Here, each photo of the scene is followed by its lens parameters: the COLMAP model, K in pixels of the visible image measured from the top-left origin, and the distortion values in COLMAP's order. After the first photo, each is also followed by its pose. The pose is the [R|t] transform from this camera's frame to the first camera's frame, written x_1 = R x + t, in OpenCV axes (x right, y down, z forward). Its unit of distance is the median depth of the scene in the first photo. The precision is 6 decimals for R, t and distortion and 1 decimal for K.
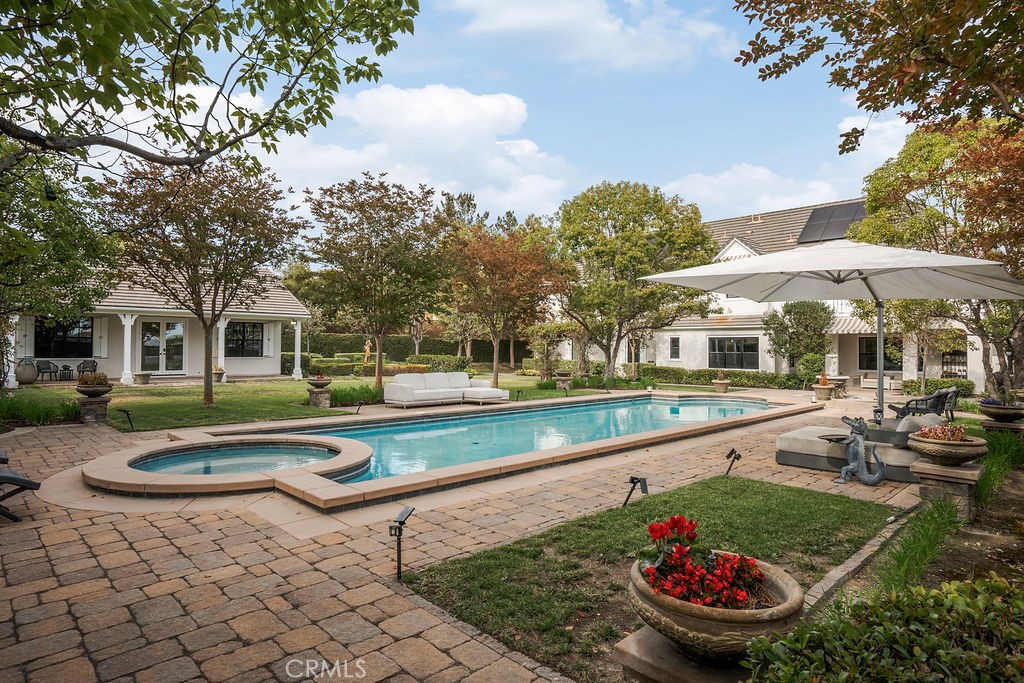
lens RADIAL K [[579.5, 0, 501.6], [0, 579.5, 343.6], [0, 0, 1]] dist [0.001703, 0.002555]
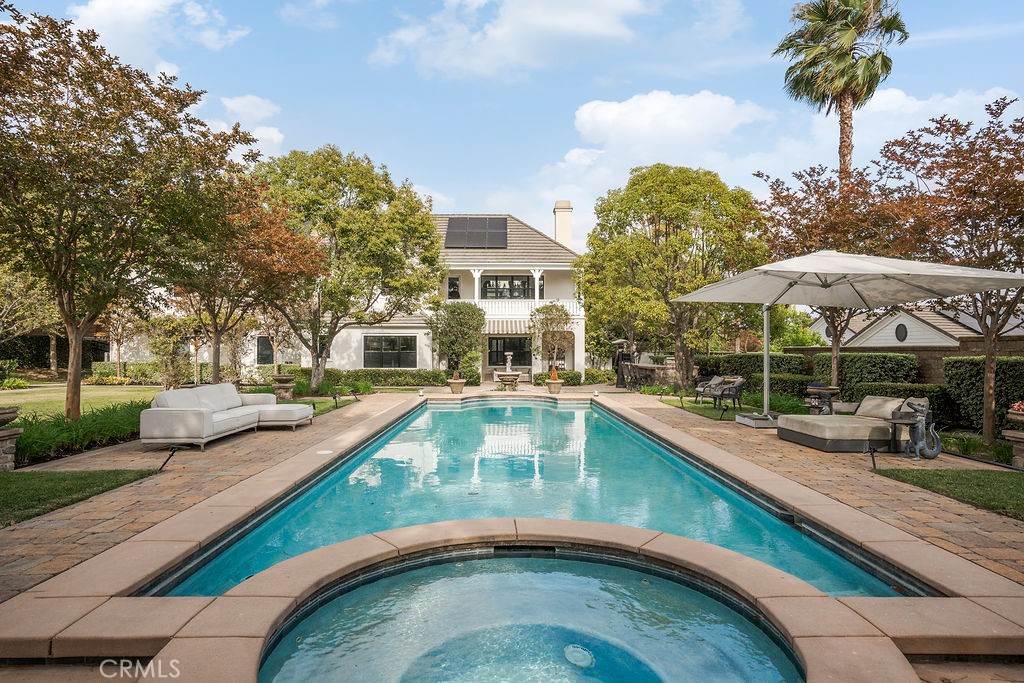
lens RADIAL K [[579.5, 0, 508.4], [0, 579.5, 343.8], [0, 0, 1]] dist [0.001703, 0.002555]
pose [[0.691078, 0.001978, 0.722778, -0.180468], [-0.003284, 0.999995, 0.000404, 0.001894], [-0.722773, -0.002653, 0.691080, 0.178166]]
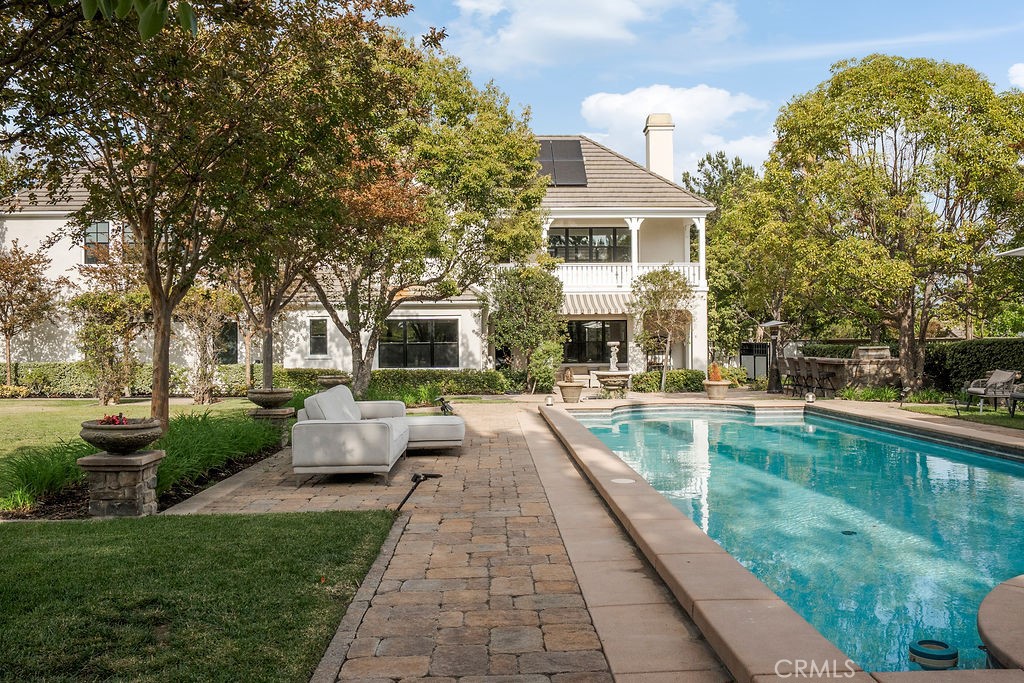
lens RADIAL K [[872.1, 0, 514.1], [0, 872.1, 341.5], [0, 0, 1]] dist [-0.000920, 0.022616]
pose [[0.676058, -0.010525, 0.736774, -0.260277], [0.006237, 0.999944, 0.008561, 0.006741], [-0.736822, -0.001192, 0.676085, 0.263551]]
